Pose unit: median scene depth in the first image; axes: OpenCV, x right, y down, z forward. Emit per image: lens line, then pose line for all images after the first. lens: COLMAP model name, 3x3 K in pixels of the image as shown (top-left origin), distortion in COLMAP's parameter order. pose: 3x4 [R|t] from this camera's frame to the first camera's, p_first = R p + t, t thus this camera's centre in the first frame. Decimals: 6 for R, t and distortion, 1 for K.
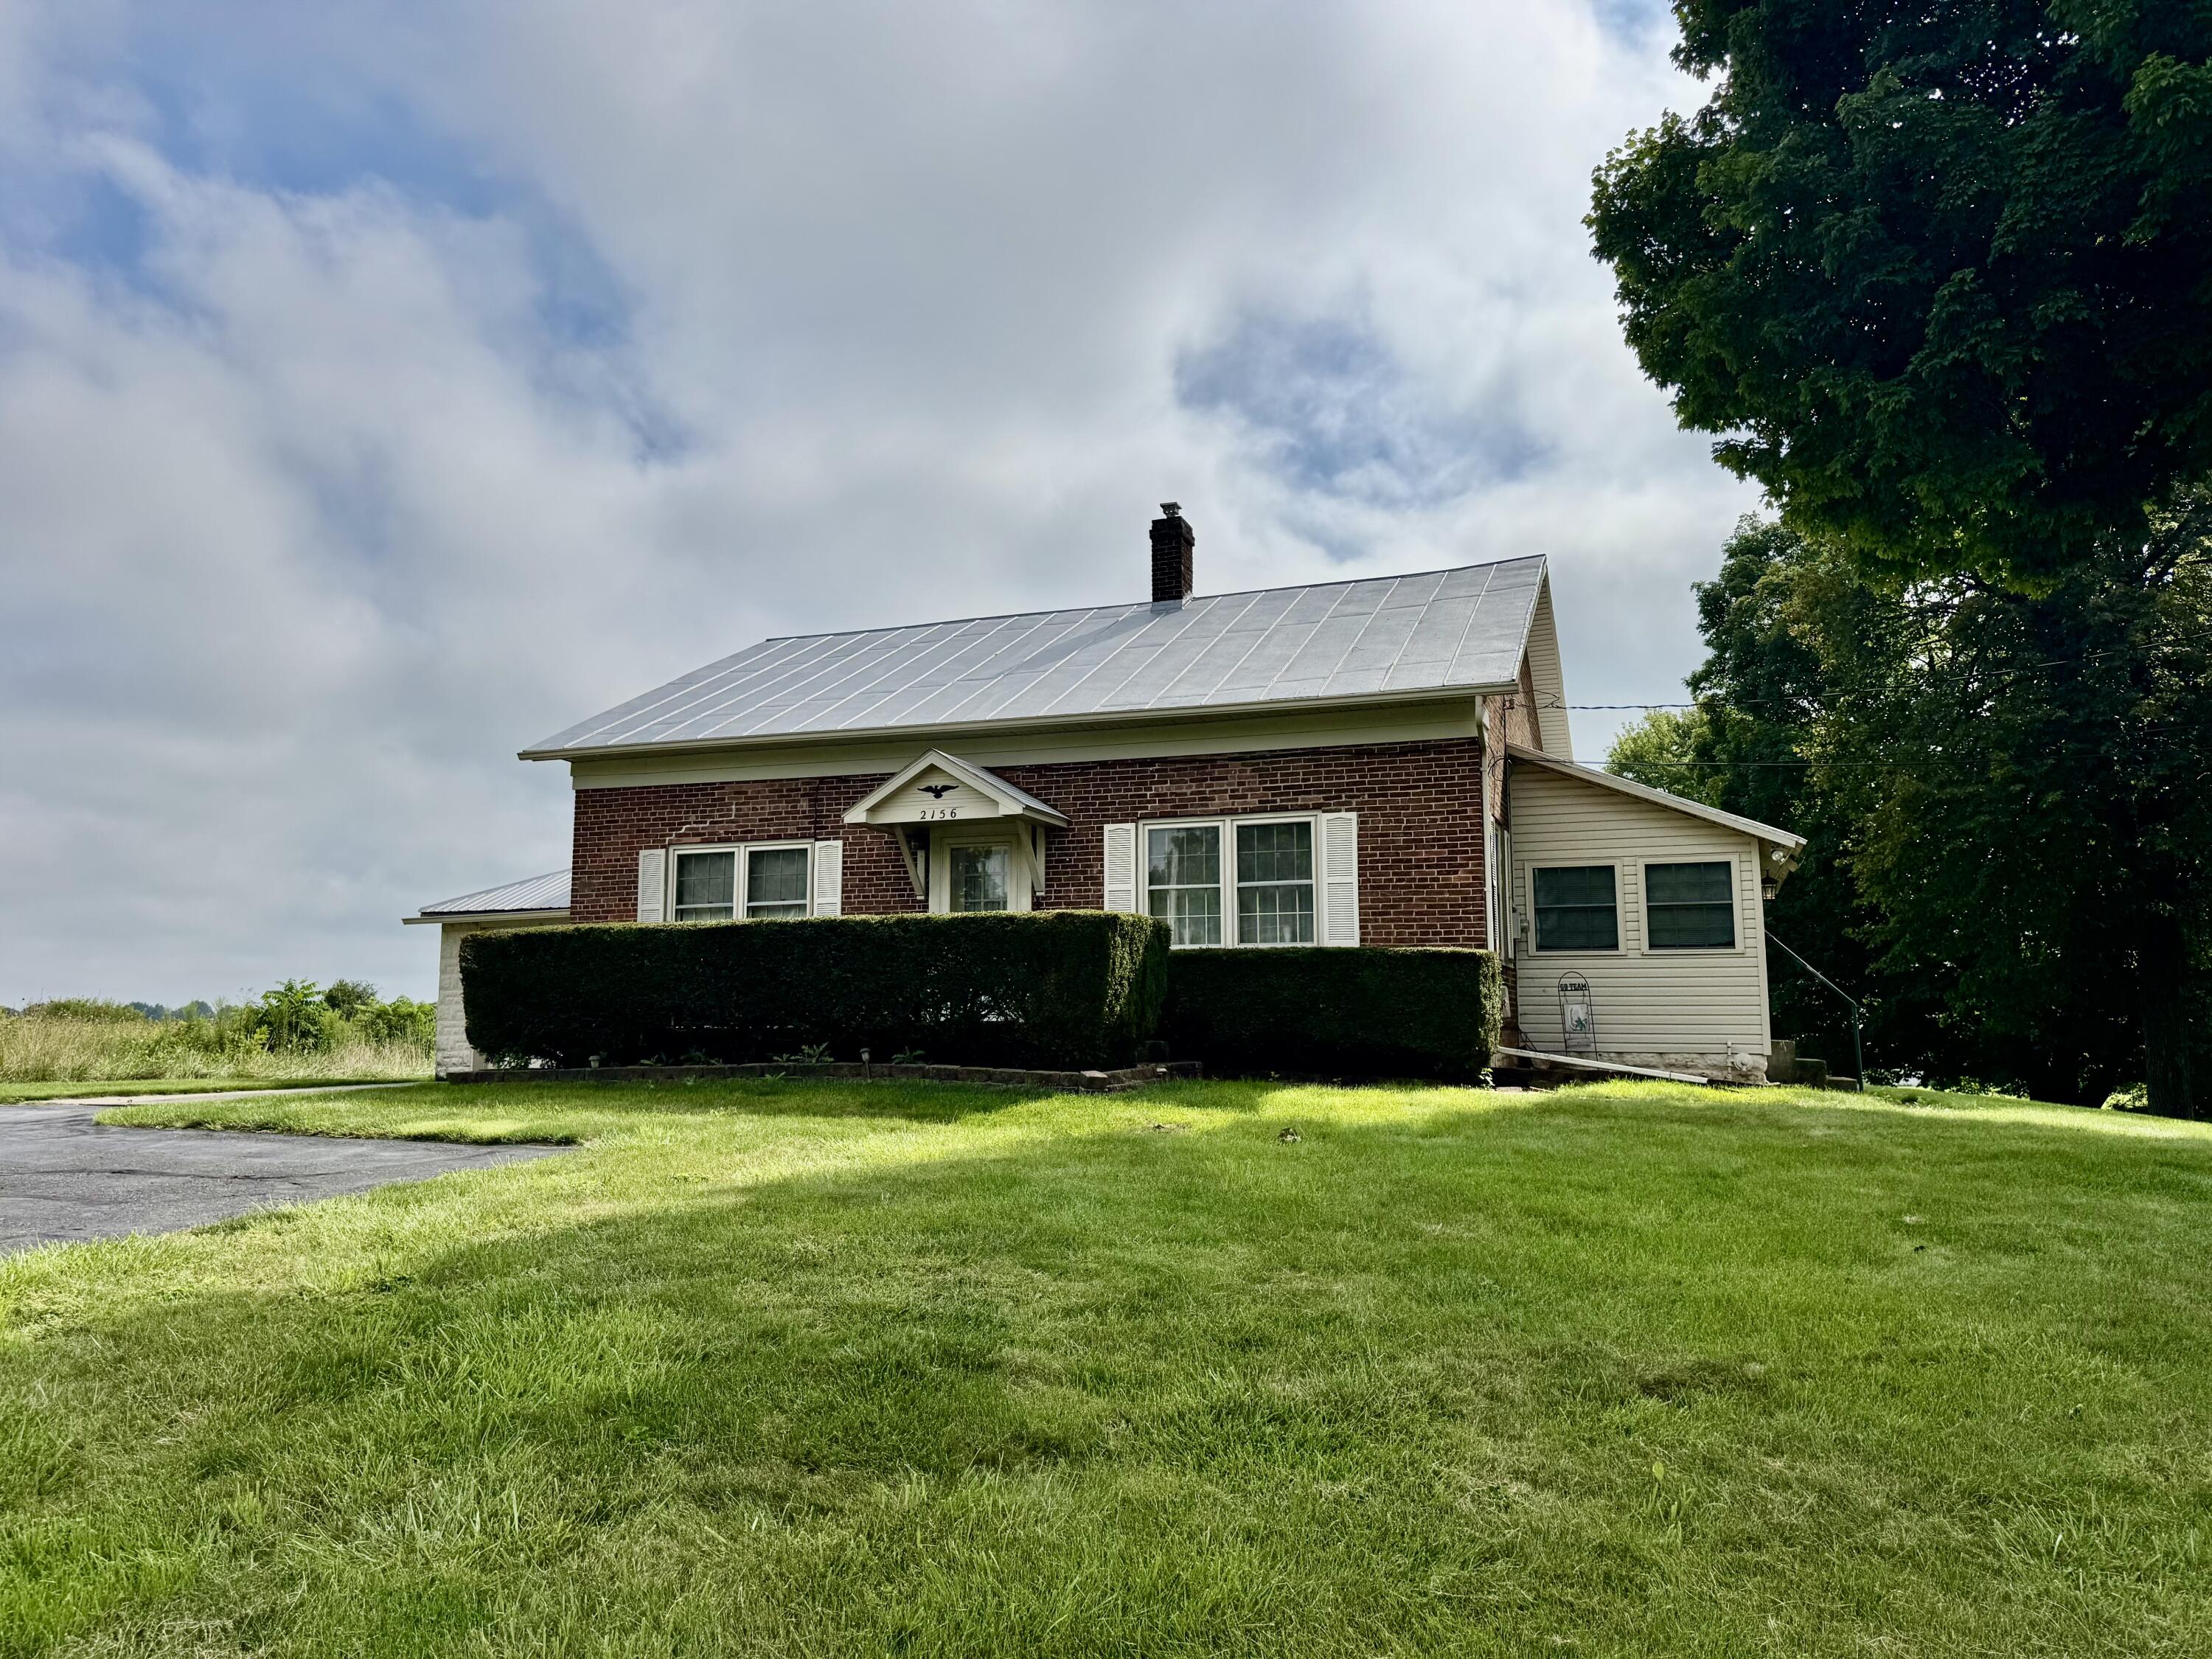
lens RADIAL K [[1531.9, 0, 1091.1], [0, 1531.9, 814.2], [0, 0, 1]] dist [0.066561, -0.102754]
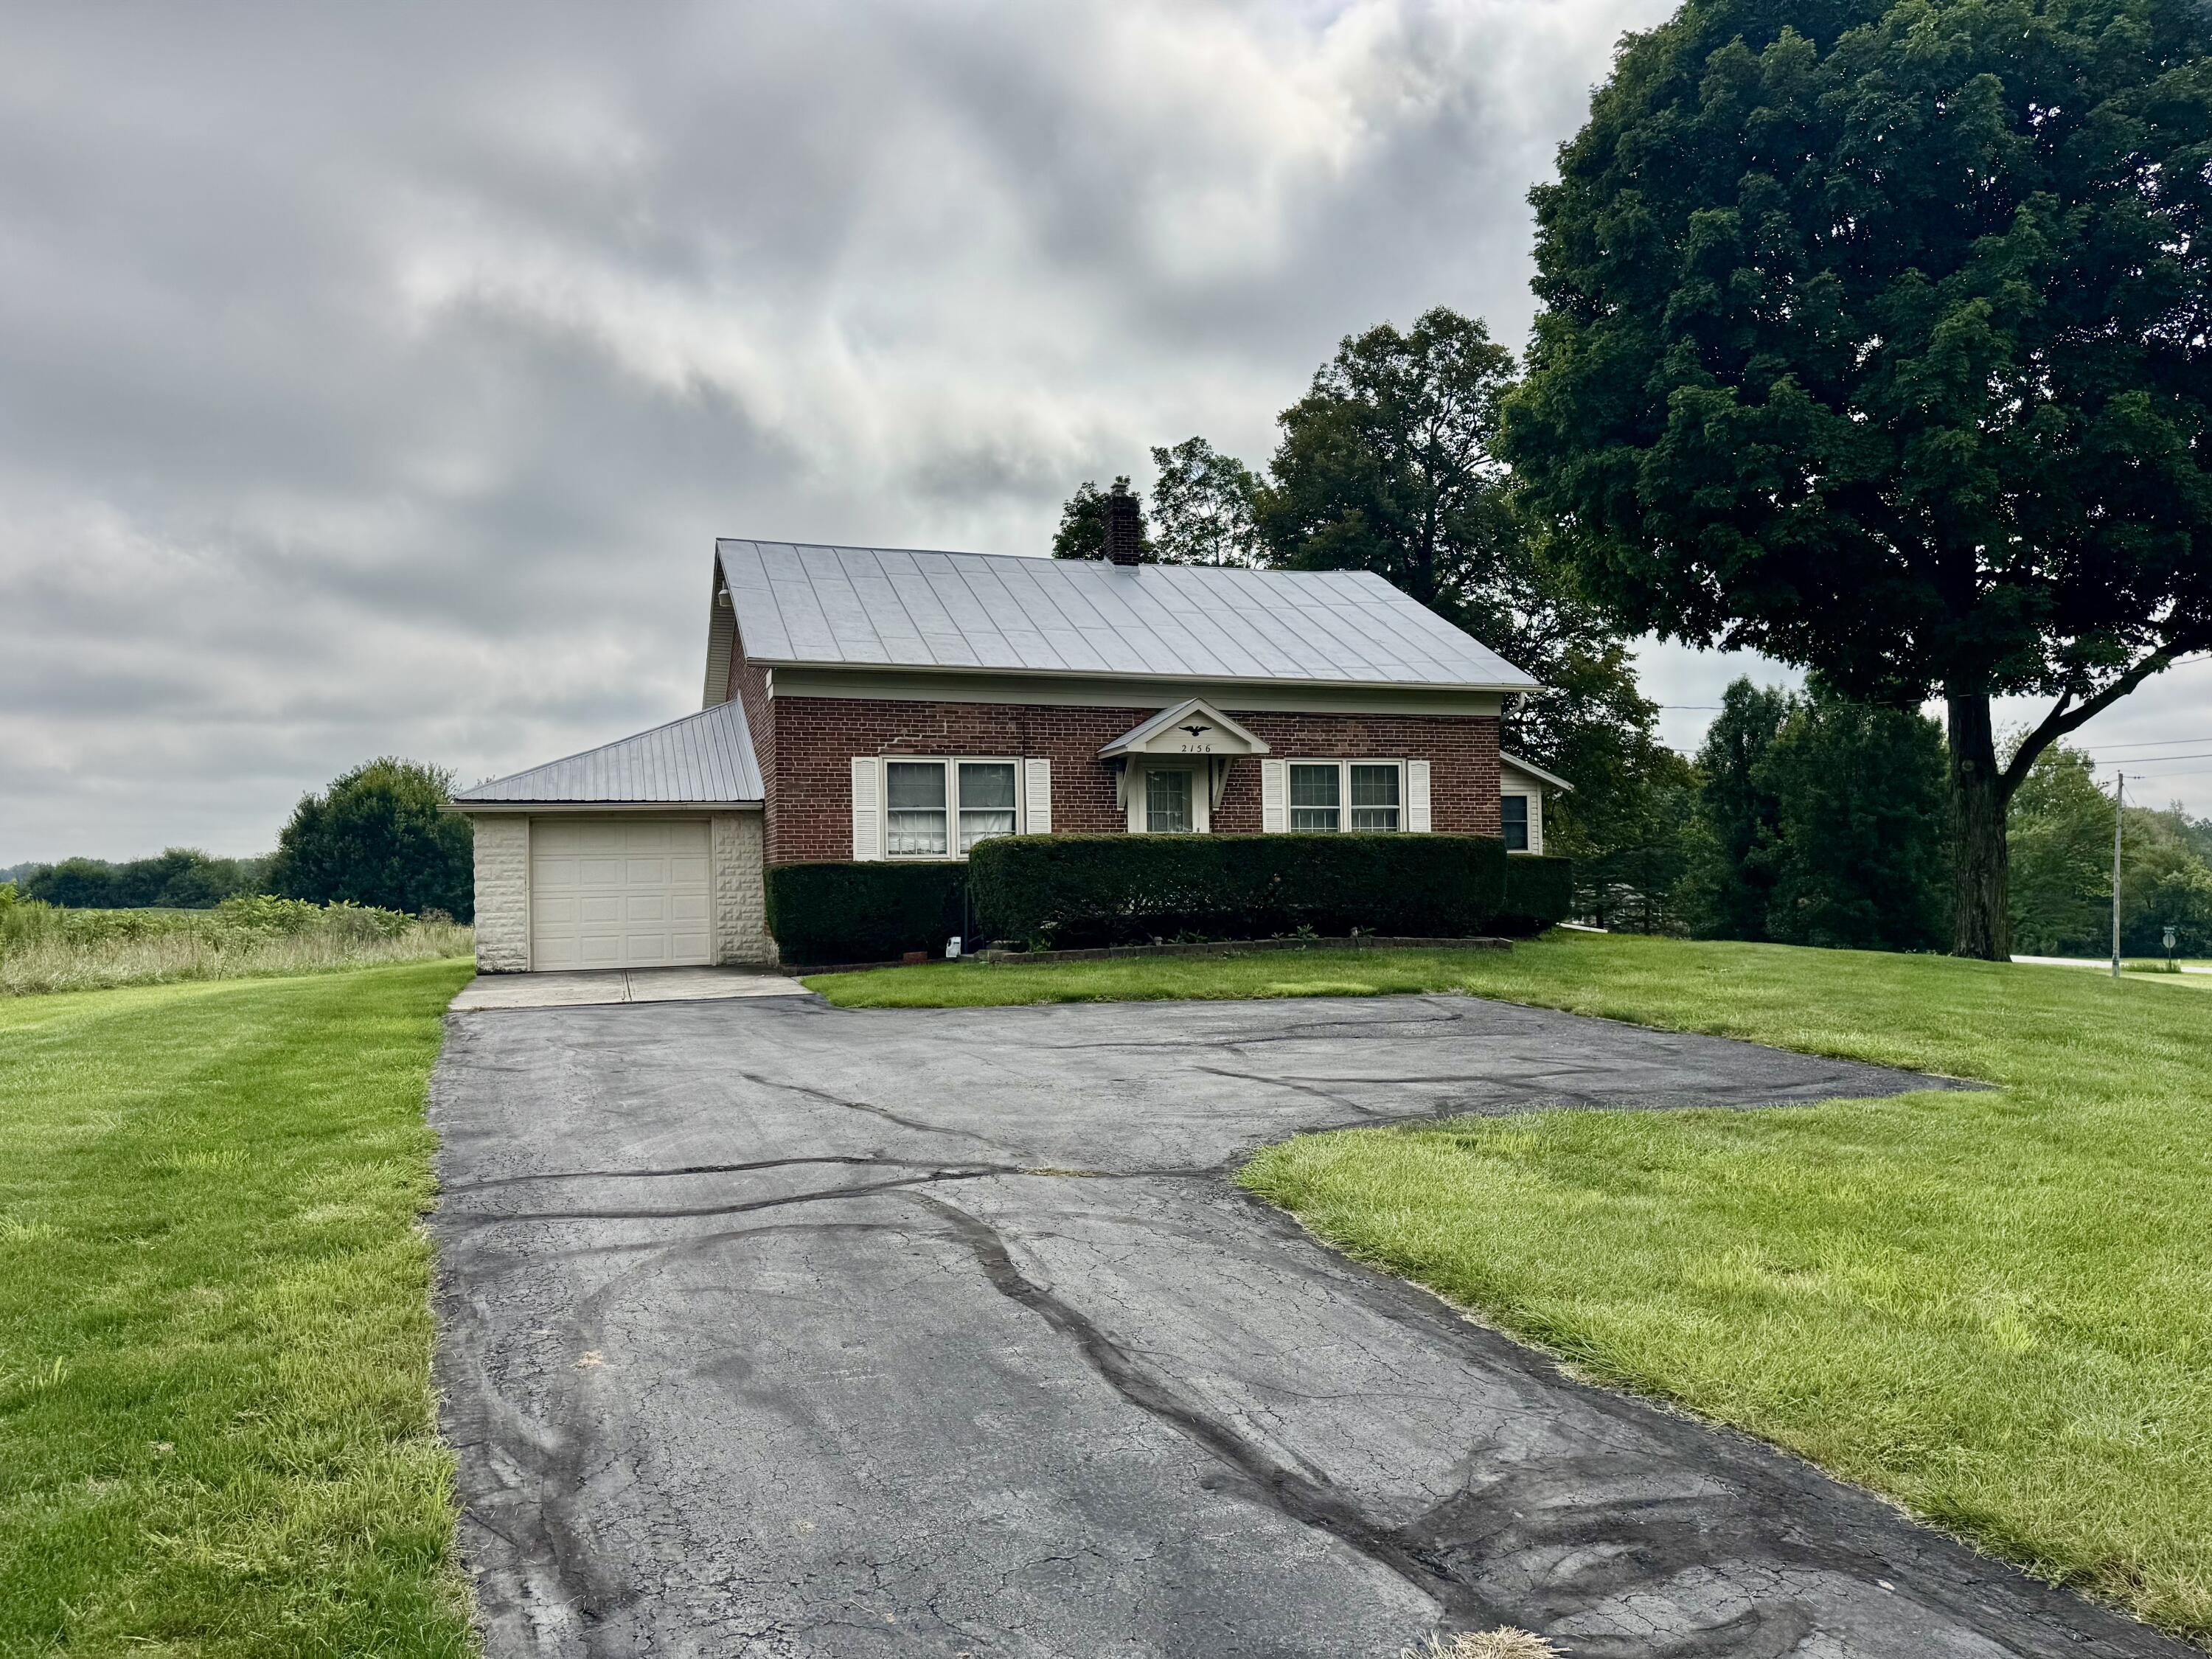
lens RADIAL K [[1531.9, 0, 1095.8], [0, 1531.9, 850.0], [0, 0, 1]] dist [0.066561, -0.102754]
pose [[0.786302, 0.003835, 0.617831, -0.921298], [-0.068985, 0.994273, 0.081625, -0.013562], [-0.613979, -0.106803, 0.782063, 0.019913]]
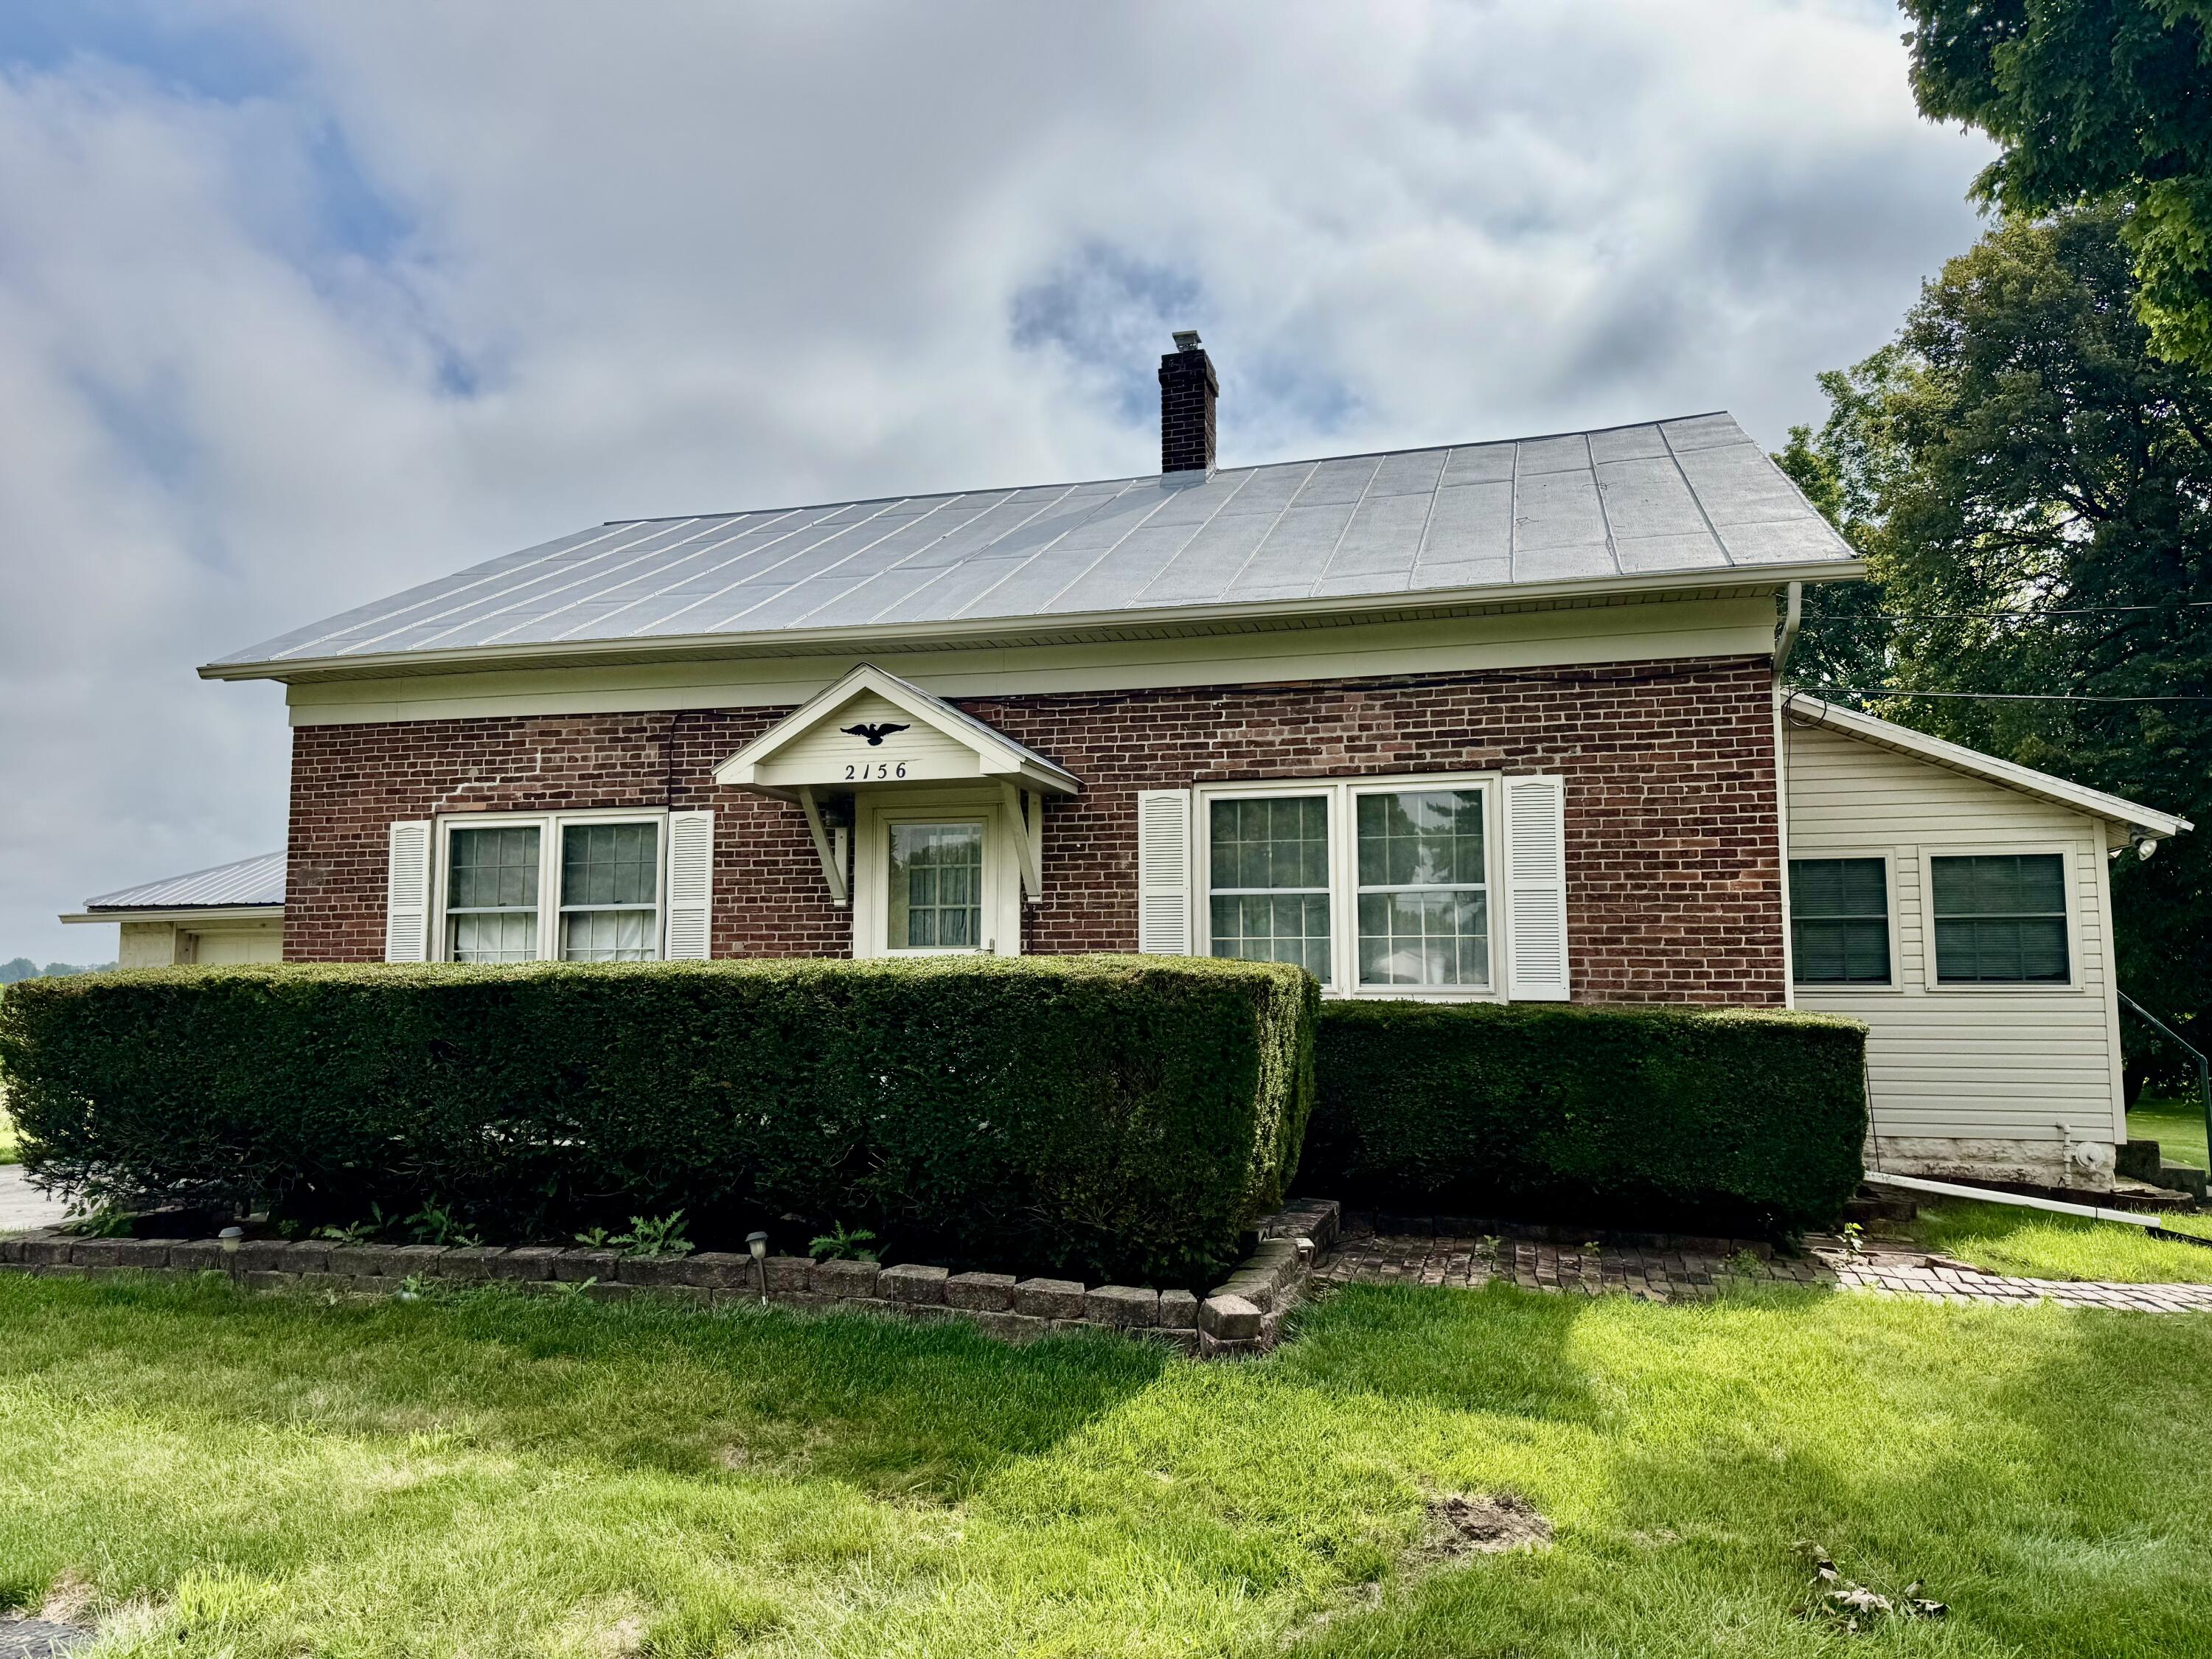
lens RADIAL K [[1531.9, 0, 1100.4], [0, 1531.9, 822.6], [0, 0, 1]] dist [0.066561, -0.102754]
pose [[0.996272, 0.007611, 0.085931, -0.059327], [-0.010462, 0.999408, 0.032774, -0.000459], [-0.085630, -0.033551, 0.995762, 0.366409]]
